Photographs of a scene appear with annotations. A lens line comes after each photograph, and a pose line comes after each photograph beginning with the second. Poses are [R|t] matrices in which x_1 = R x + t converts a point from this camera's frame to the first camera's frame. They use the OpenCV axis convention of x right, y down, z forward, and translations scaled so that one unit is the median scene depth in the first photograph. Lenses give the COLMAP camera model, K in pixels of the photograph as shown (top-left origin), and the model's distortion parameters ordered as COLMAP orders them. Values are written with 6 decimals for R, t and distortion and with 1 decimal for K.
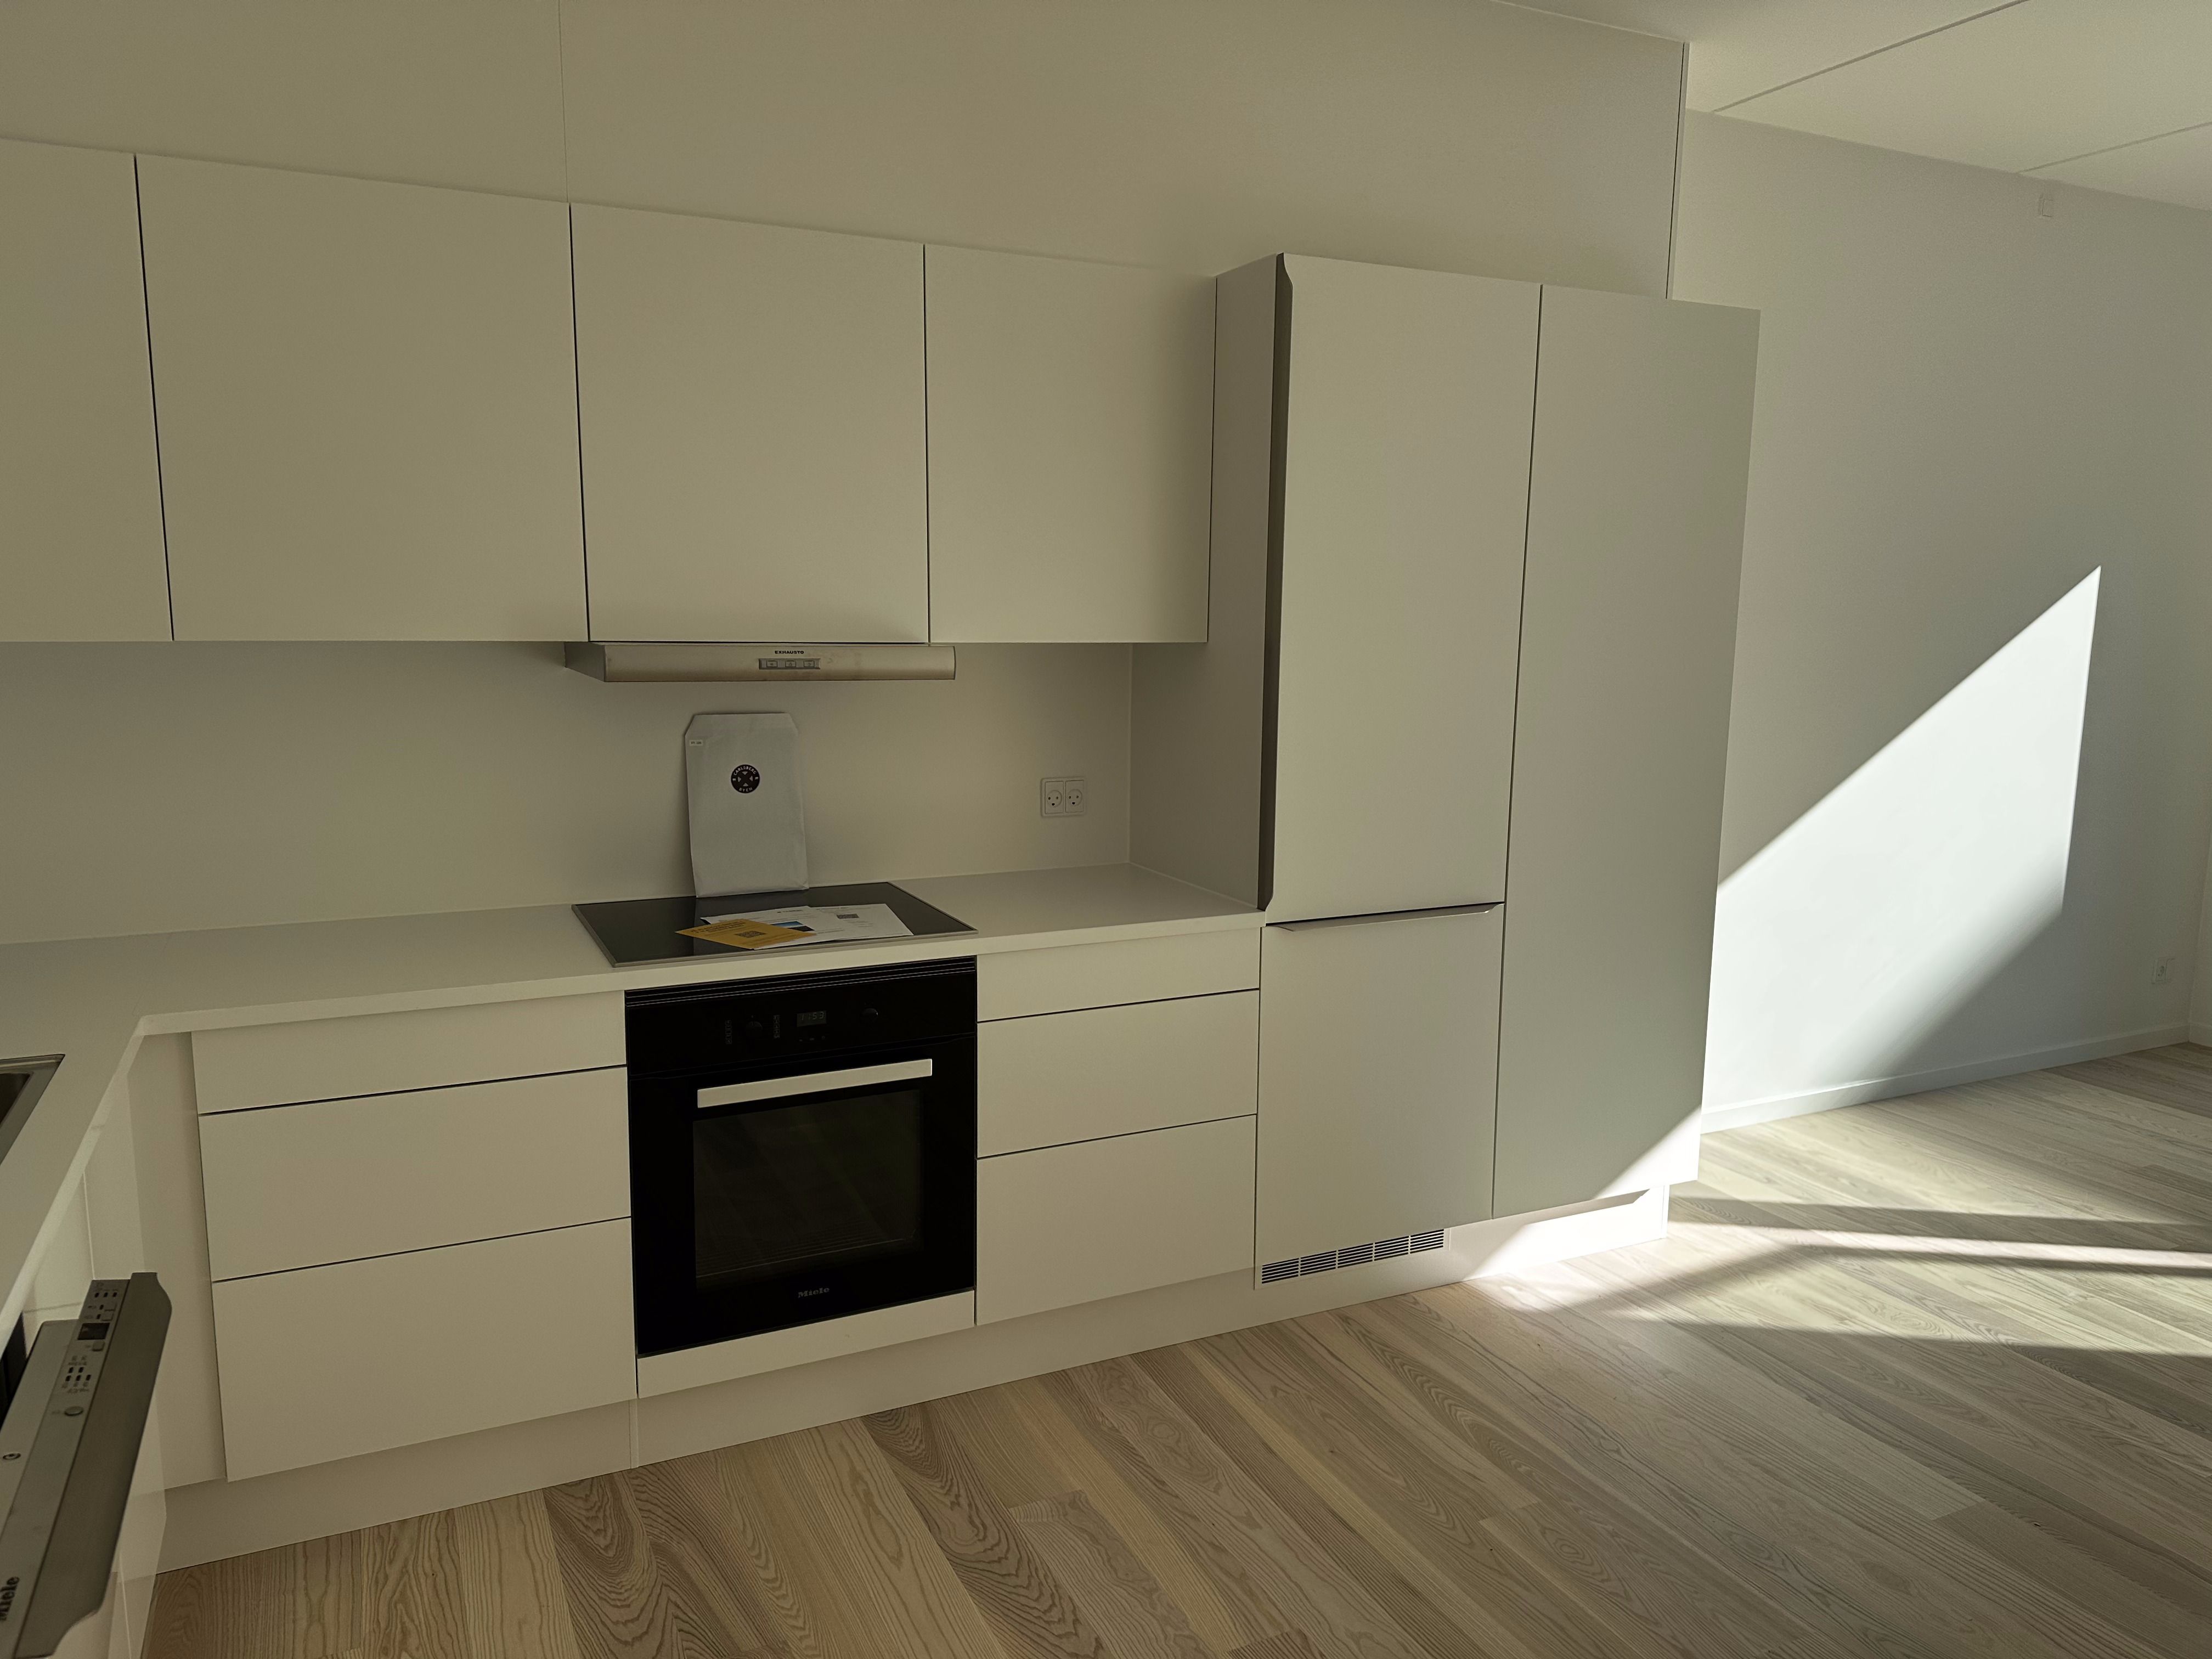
lens RADIAL K [[1551.8, 0, 1106.0], [0, 1551.8, 829.5], [0, 0, 1]] dist [0.114318, -0.147466]
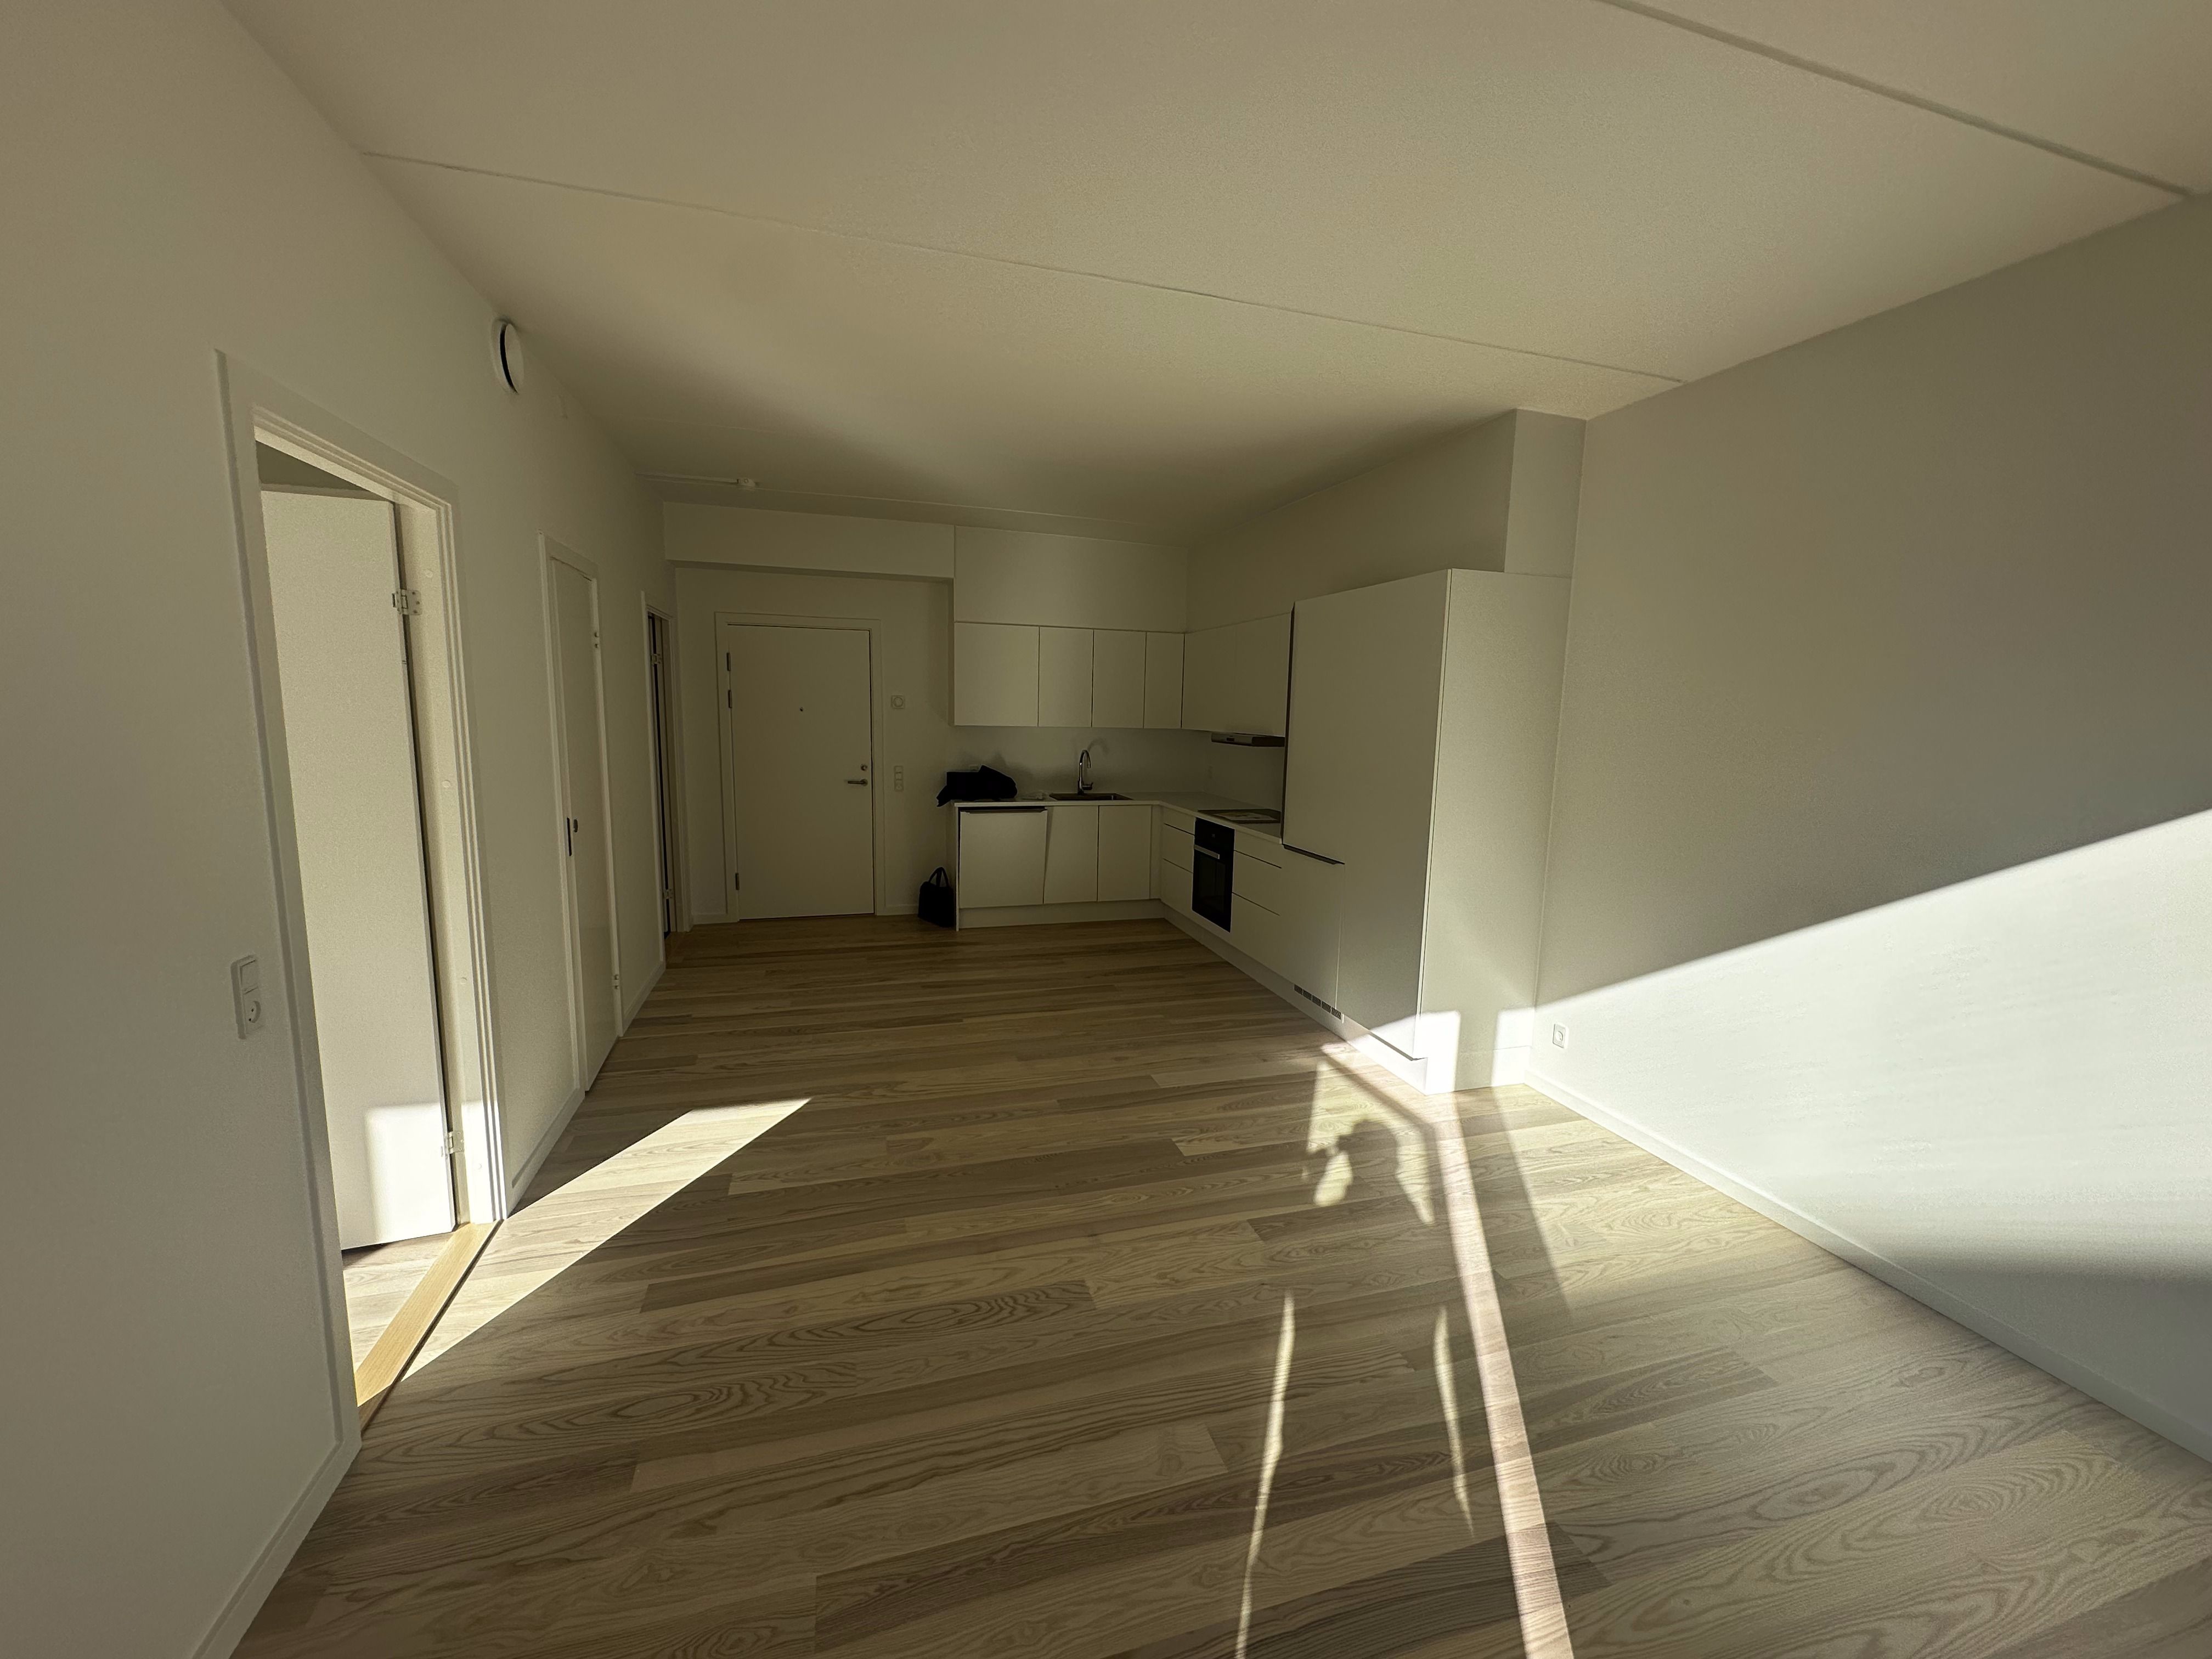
lens RADIAL K [[885.4, 0, 1106.0], [0, 885.4, 829.5], [0, 0, 1]] dist [0.000800, 0.014736]
pose [[-0.169610, 0.120422, -0.978126, 1.731752], [-0.165084, 0.975011, 0.148664, -0.148377], [0.971586, 0.186688, -0.145492, 0.963736]]
